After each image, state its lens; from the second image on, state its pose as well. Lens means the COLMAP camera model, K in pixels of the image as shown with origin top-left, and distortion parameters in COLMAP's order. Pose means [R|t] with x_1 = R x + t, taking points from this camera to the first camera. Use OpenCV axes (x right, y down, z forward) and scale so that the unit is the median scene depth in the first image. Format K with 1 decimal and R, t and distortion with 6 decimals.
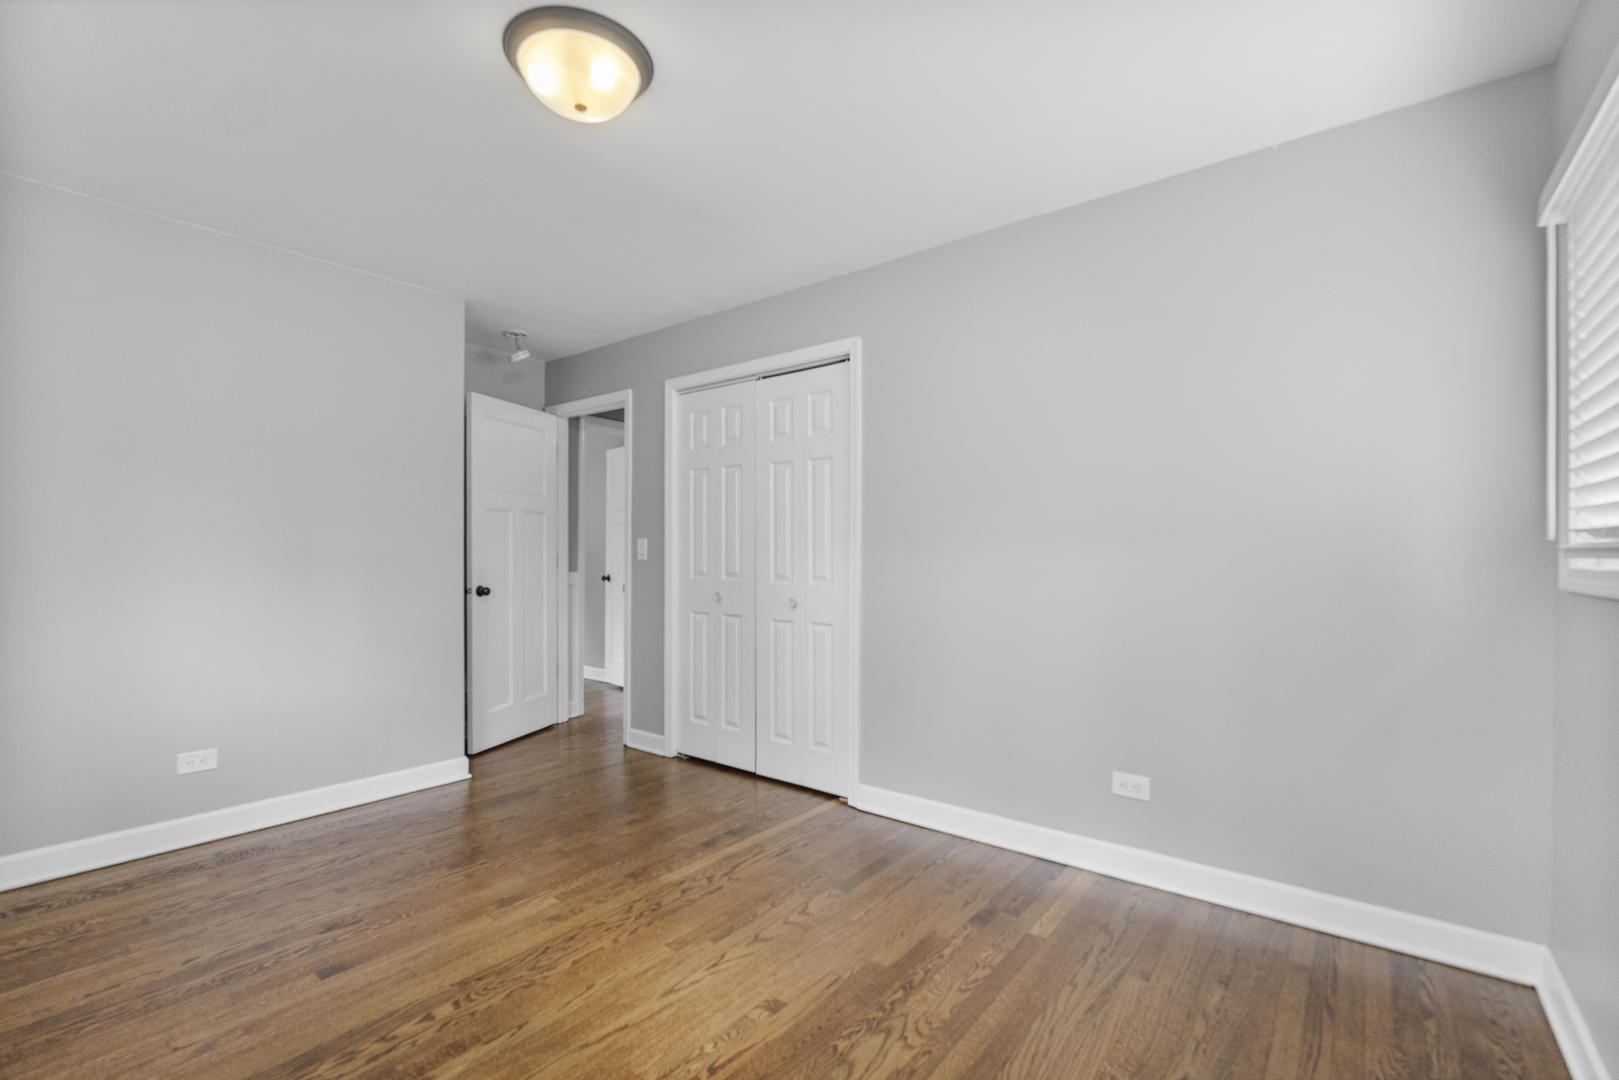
lens RADIAL K [[730.6, 0, 794.6], [0, 730.6, 554.7], [0, 0, 1]] dist [-0.004688, -0.001057]
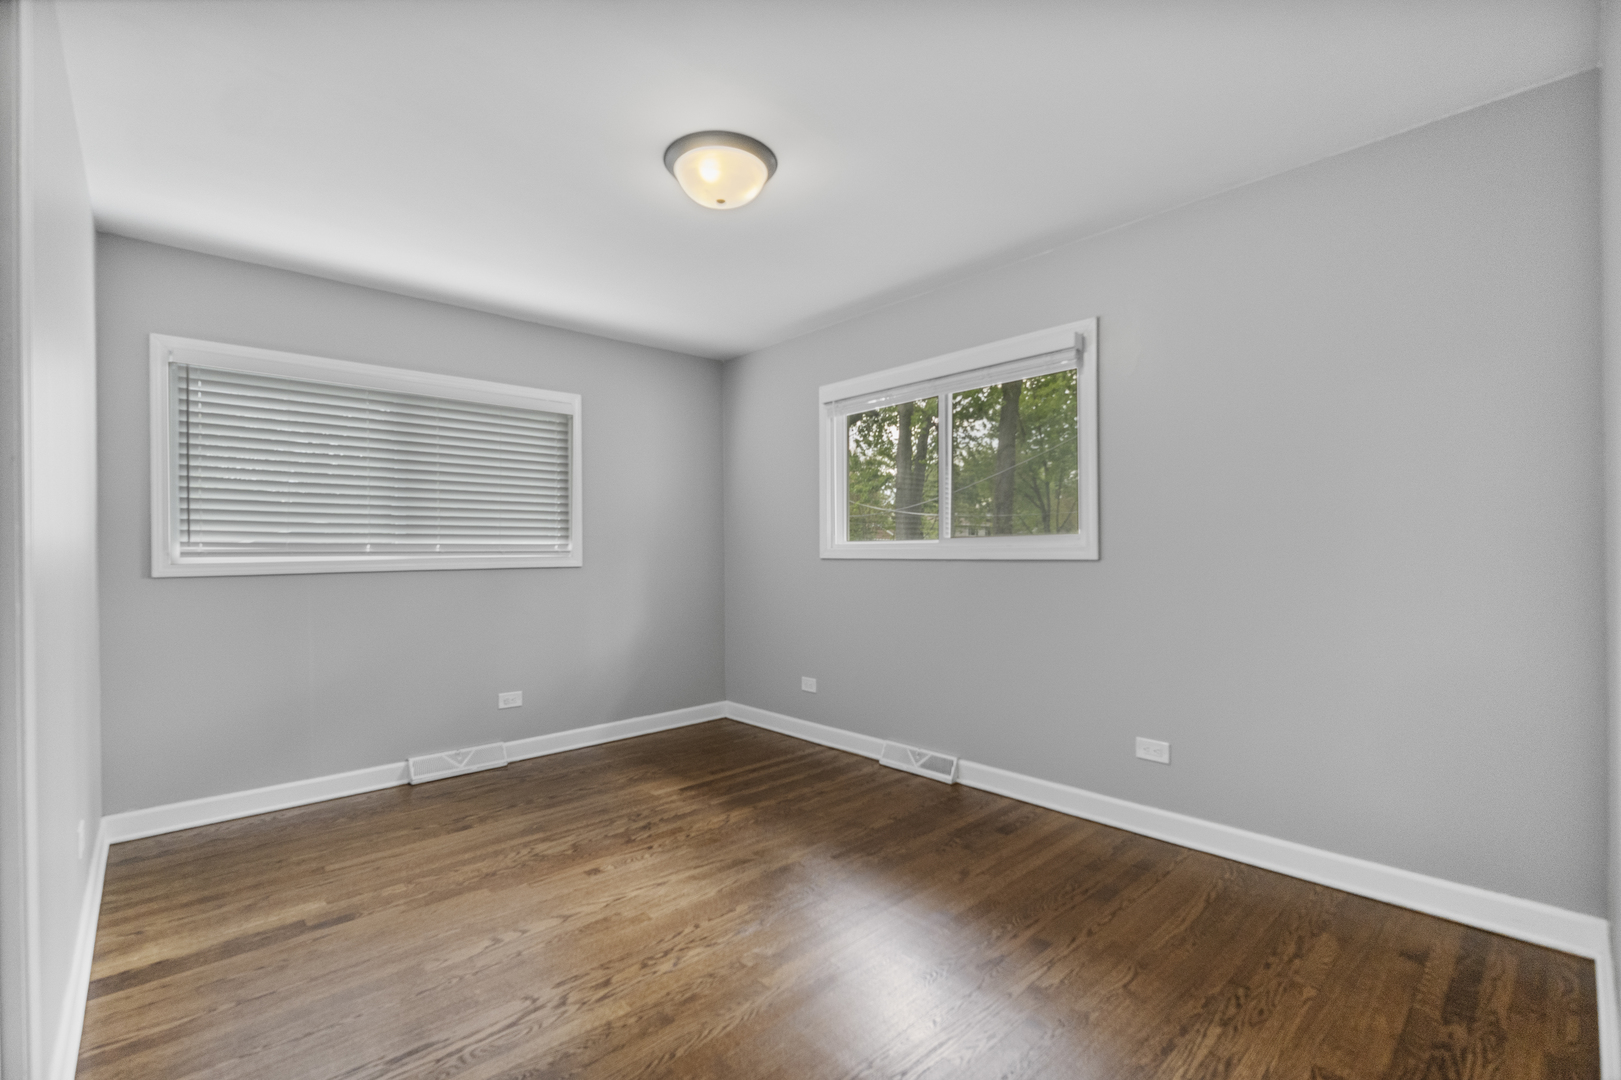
lens RADIAL K [[731.5, 0, 795.5], [0, 731.5, 554.8], [0, 0, 1]] dist [-0.004688, -0.001057]
pose [[-0.988089, 0.008202, 0.153668, -0.546998], [0.008830, 0.999955, 0.003399, 0.002712], [-0.153633, 0.004715, -0.988117, 1.998712]]
